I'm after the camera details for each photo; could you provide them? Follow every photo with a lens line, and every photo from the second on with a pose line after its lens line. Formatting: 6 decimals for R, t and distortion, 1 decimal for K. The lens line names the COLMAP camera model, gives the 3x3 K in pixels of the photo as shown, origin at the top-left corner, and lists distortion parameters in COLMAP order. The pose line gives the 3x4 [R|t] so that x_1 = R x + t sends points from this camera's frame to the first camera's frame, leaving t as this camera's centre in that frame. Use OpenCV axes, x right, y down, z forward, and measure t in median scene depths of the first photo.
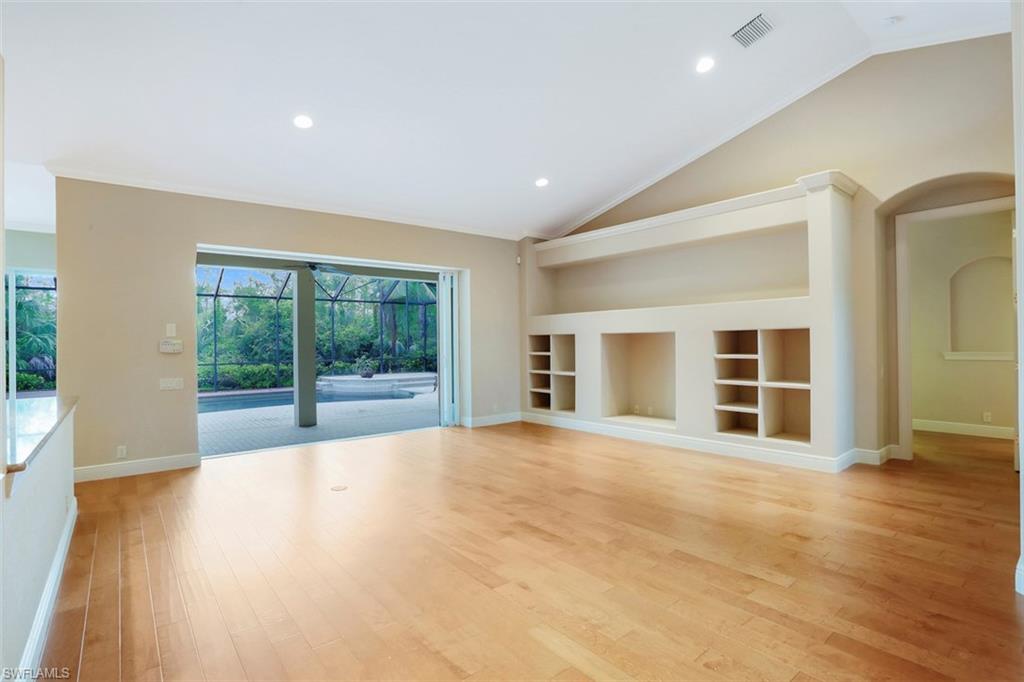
lens RADIAL K [[495.8, 0, 512.0], [0, 495.8, 343.1], [0, 0, 1]] dist [-0.036633, 0.009493]
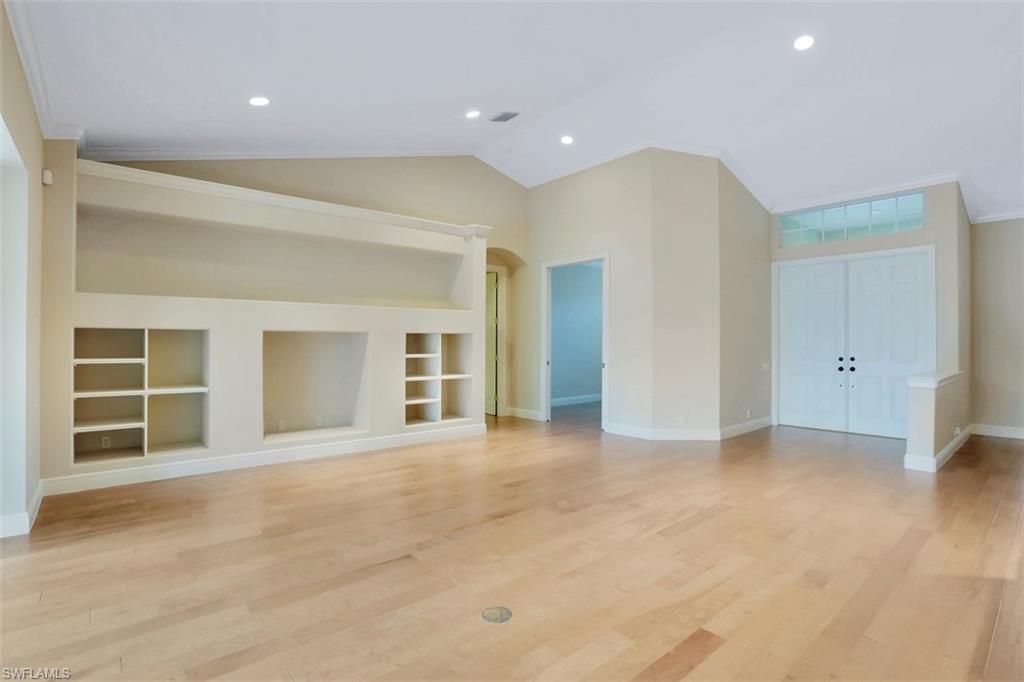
lens RADIAL K [[495.8, 0, 513.0], [0, 495.8, 344.2], [0, 0, 1]] dist [-0.036633, 0.009493]
pose [[-0.032283, 0.007493, 0.999451, -0.541050], [-0.003428, 0.999965, -0.007608, 0.005601], [-0.999473, -0.003672, -0.032256, 0.613150]]
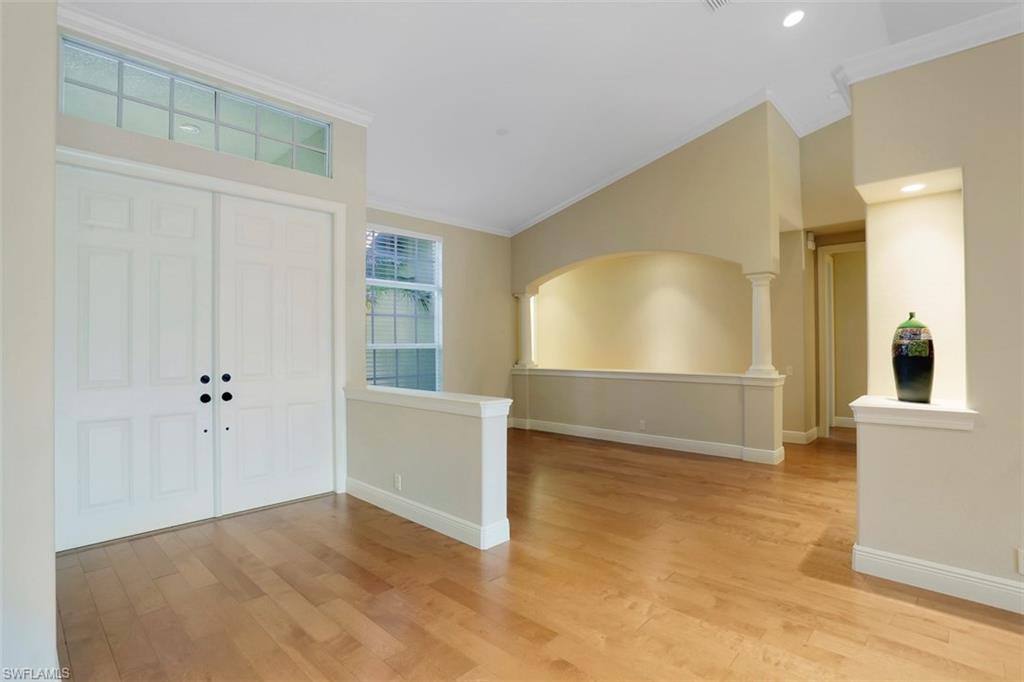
lens RADIAL K [[495.8, 0, 517.7], [0, 495.8, 341.4], [0, 0, 1]] dist [-0.036633, 0.009493]
pose [[-0.991294, 0.020138, -0.130121, 0.156003], [0.020920, 0.999770, -0.004648, -0.004165], [0.129998, -0.007329, -0.991487, 0.466192]]
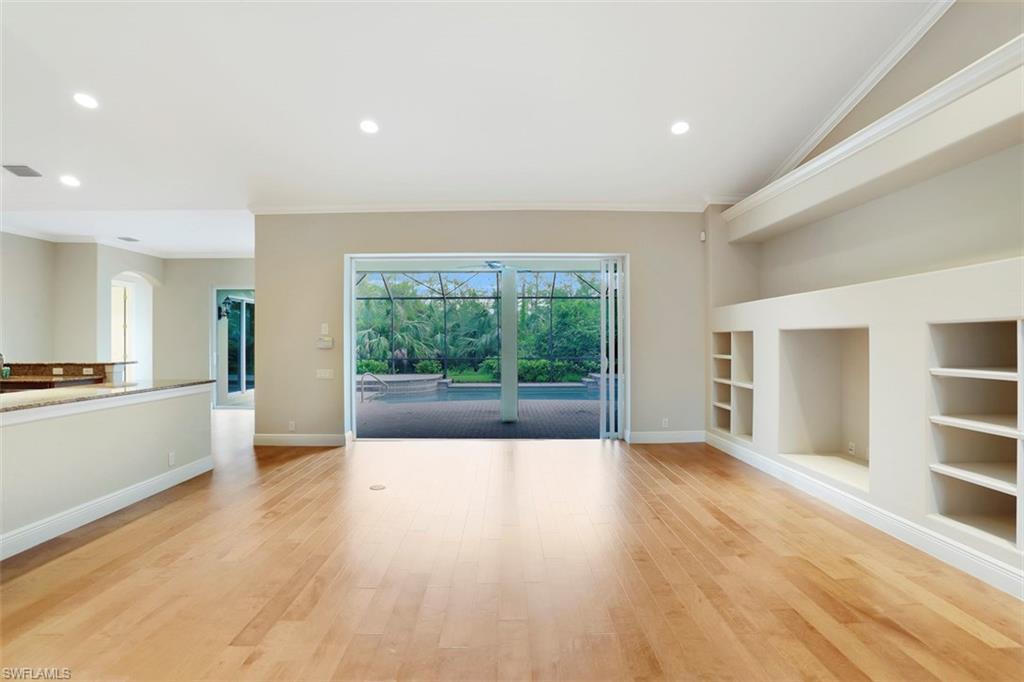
lens RADIAL K [[495.8, 0, 514.2], [0, 495.8, 335.9], [0, 0, 1]] dist [-0.036633, 0.009493]
pose [[0.786725, 0.000824, -0.617303, 0.292922], [-0.006659, 0.999952, -0.007152, -0.002852], [0.617268, 0.009738, 0.786693, 0.233932]]
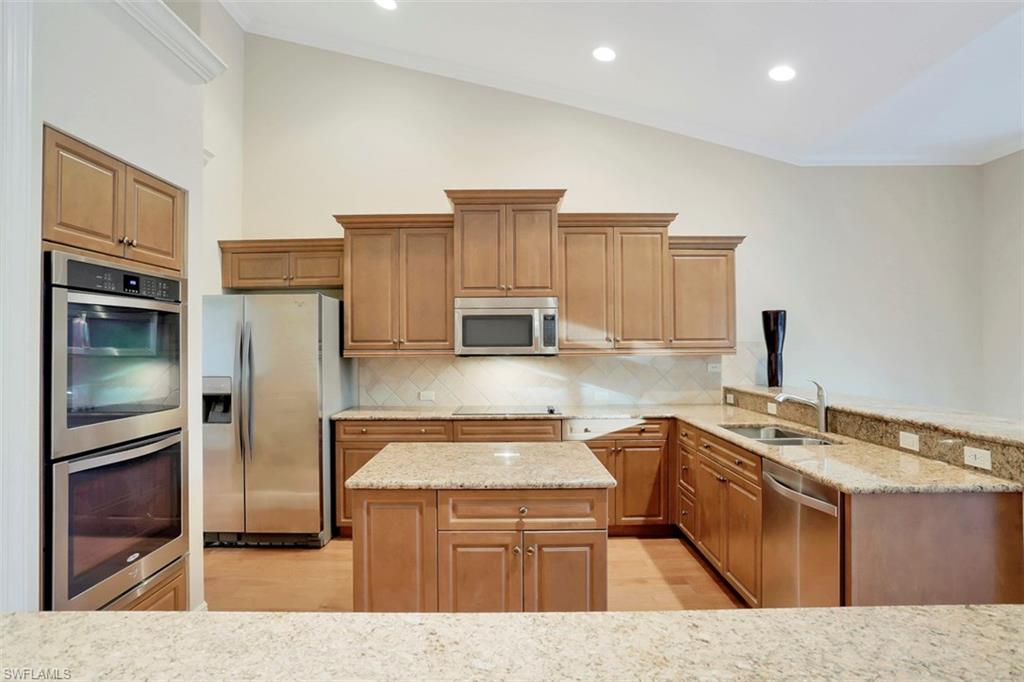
lens RADIAL K [[550.9, 0, 517.1], [0, 550.9, 340.3], [0, 0, 1]] dist [-0.039444, 0.004039]
pose [[-0.639063, 0.008503, -0.769107, -0.341196], [0.015988, 0.999870, -0.002231, -0.010853], [0.768988, -0.013723, -0.639116, 0.414084]]
